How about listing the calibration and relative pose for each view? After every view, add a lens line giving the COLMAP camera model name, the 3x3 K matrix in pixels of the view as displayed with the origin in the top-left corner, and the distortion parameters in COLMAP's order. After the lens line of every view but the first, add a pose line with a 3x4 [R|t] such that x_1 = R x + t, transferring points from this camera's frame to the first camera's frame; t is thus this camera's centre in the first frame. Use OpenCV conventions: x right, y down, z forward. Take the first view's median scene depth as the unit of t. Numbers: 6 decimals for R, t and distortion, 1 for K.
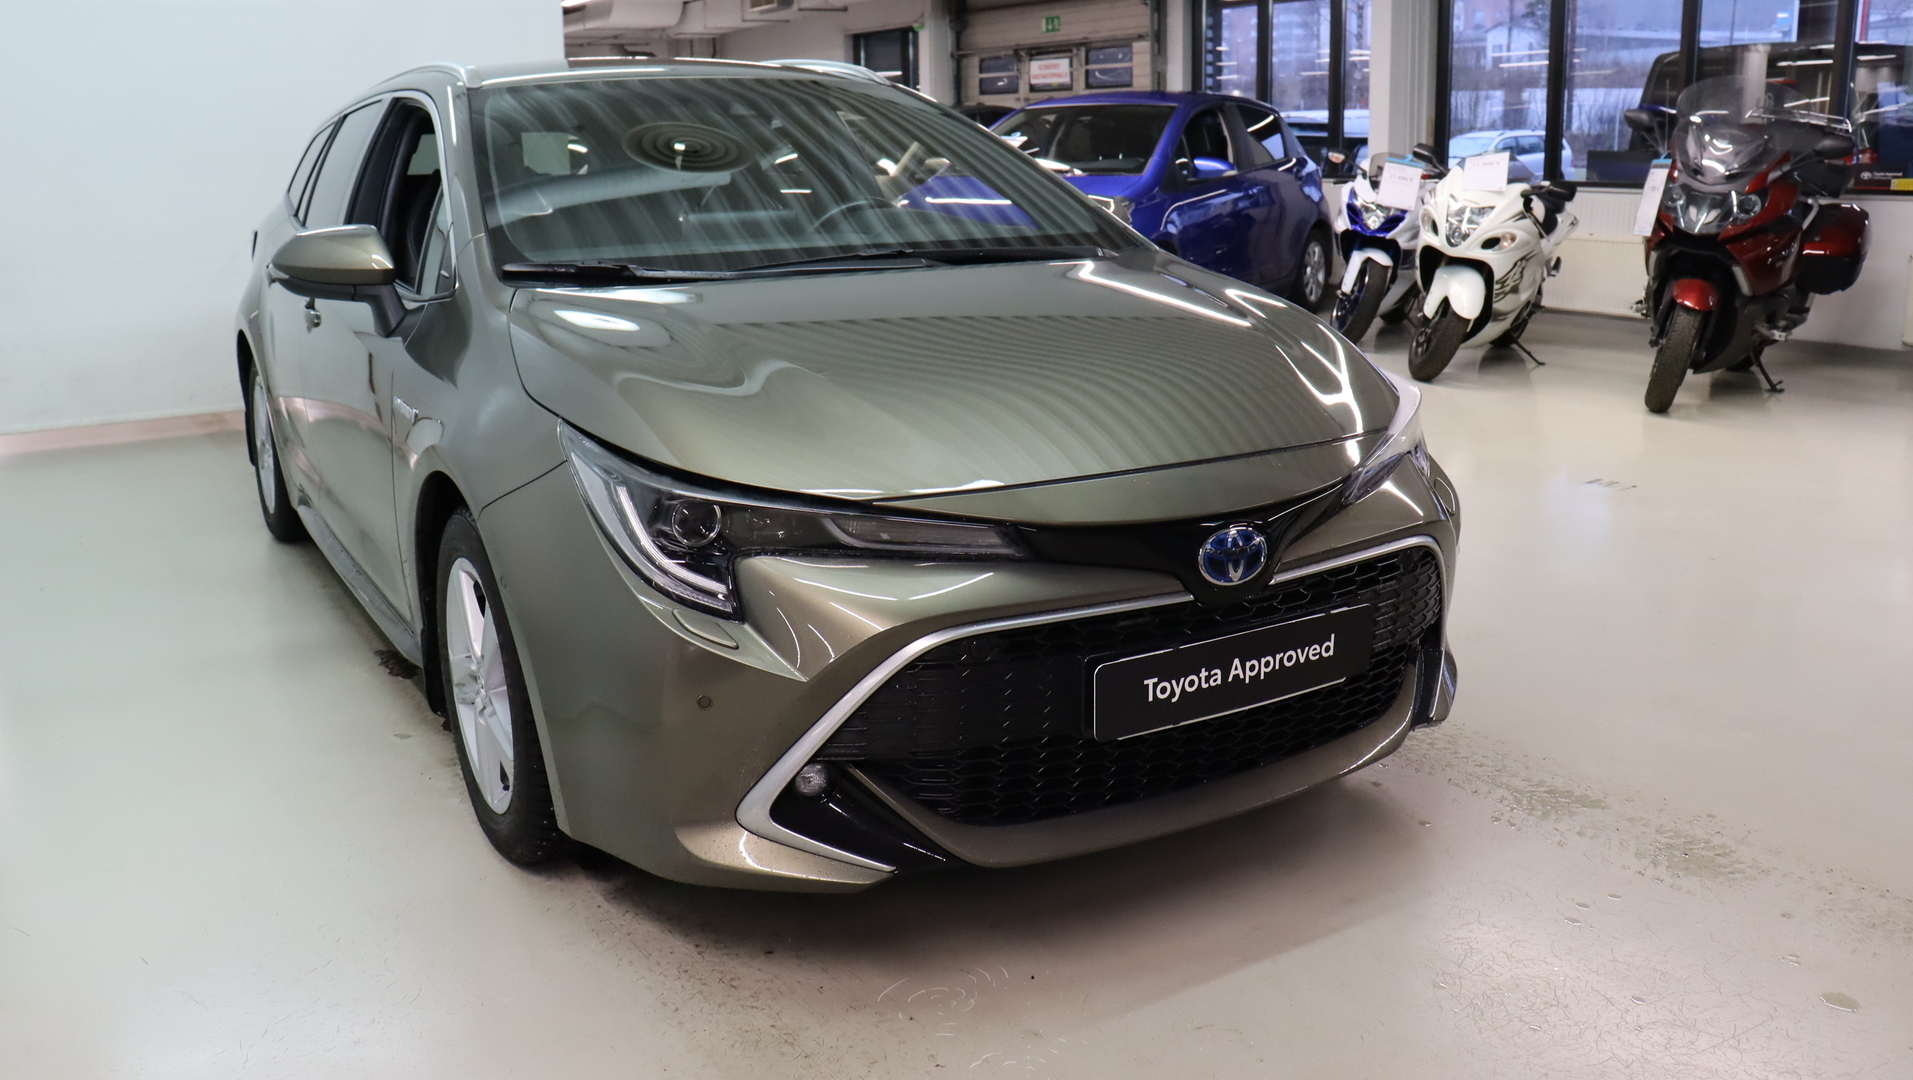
lens RADIAL K [[1597.5, 0, 953.4], [0, 1597.5, 536.5], [0, 0, 1]] dist [-0.169771, 0.136684]
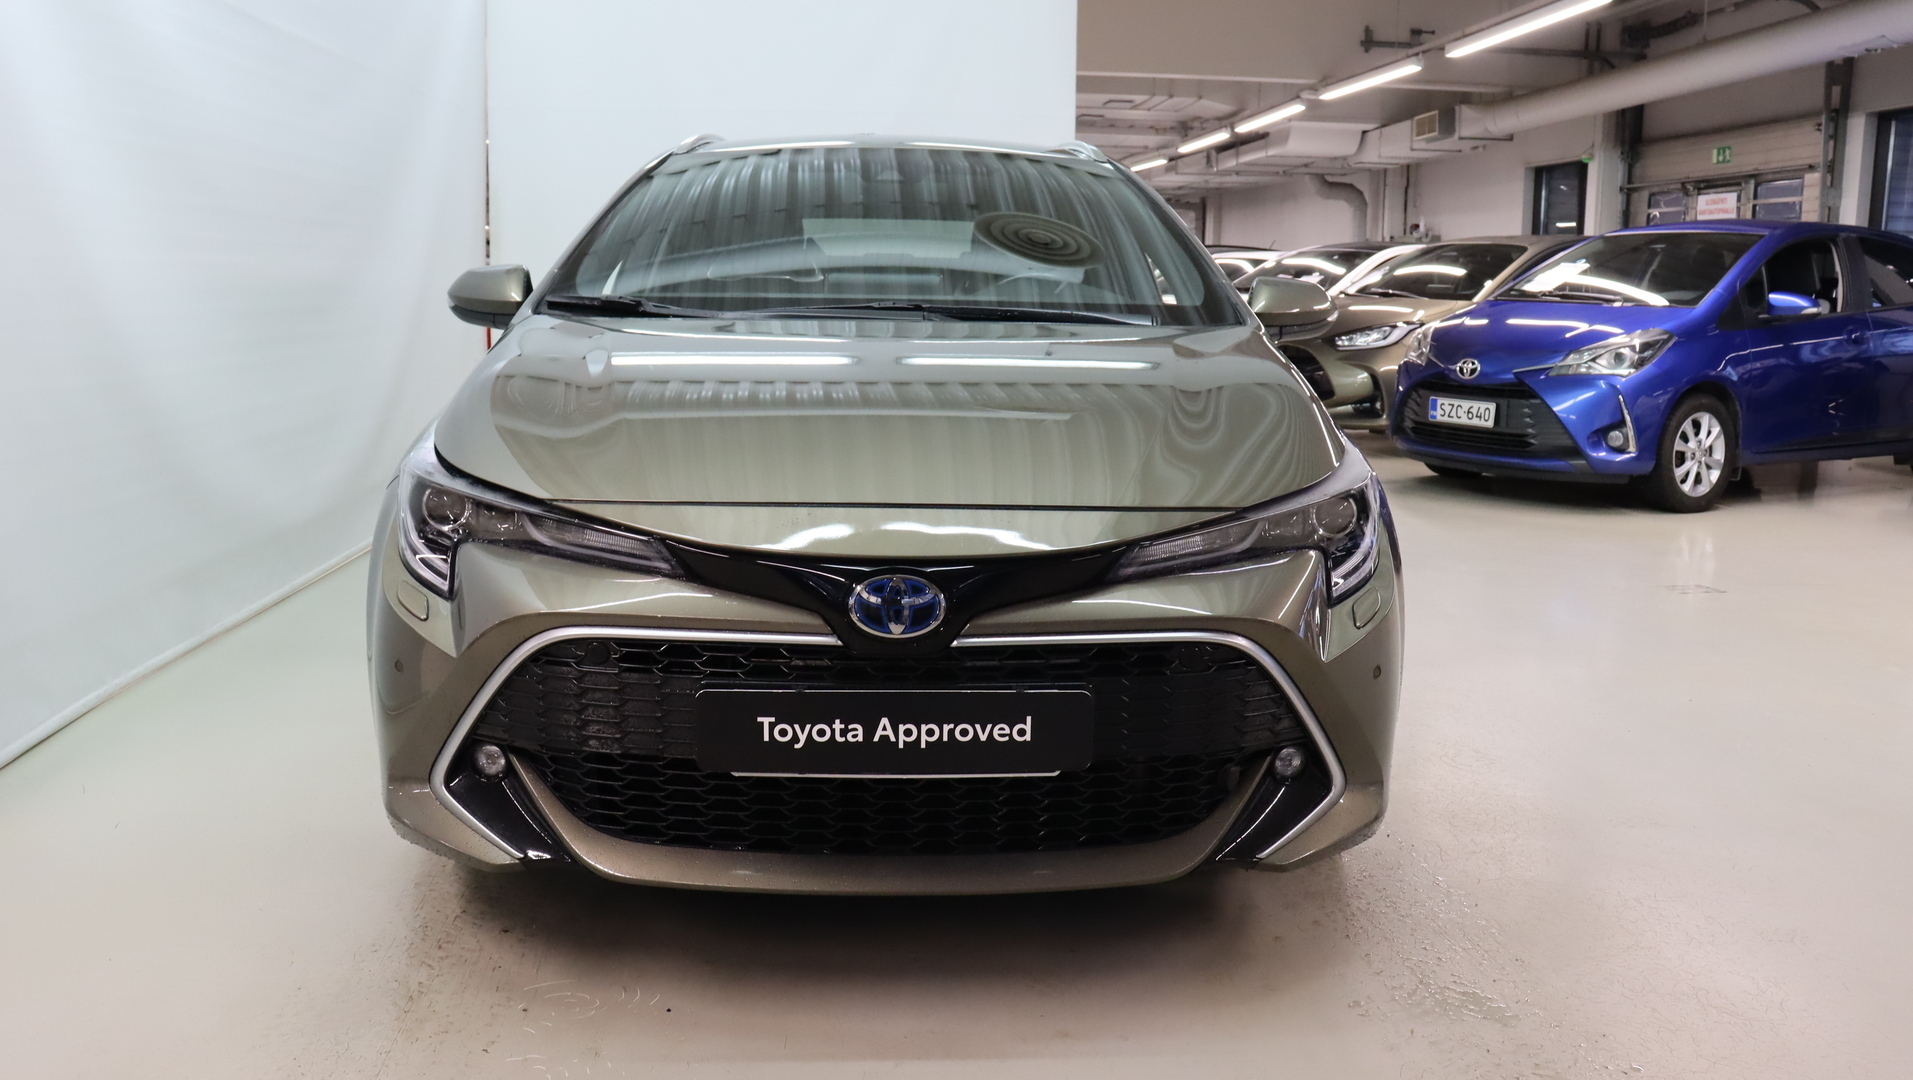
lens RADIAL K [[1597.5, 0, 956.8], [0, 1597.5, 543.7], [0, 0, 1]] dist [-0.169771, 0.136684]
pose [[0.875527, 0.105990, -0.471401, 0.618594], [-0.144935, 0.988326, -0.046969, 0.014412], [0.460919, 0.109445, 0.880667, 0.192777]]
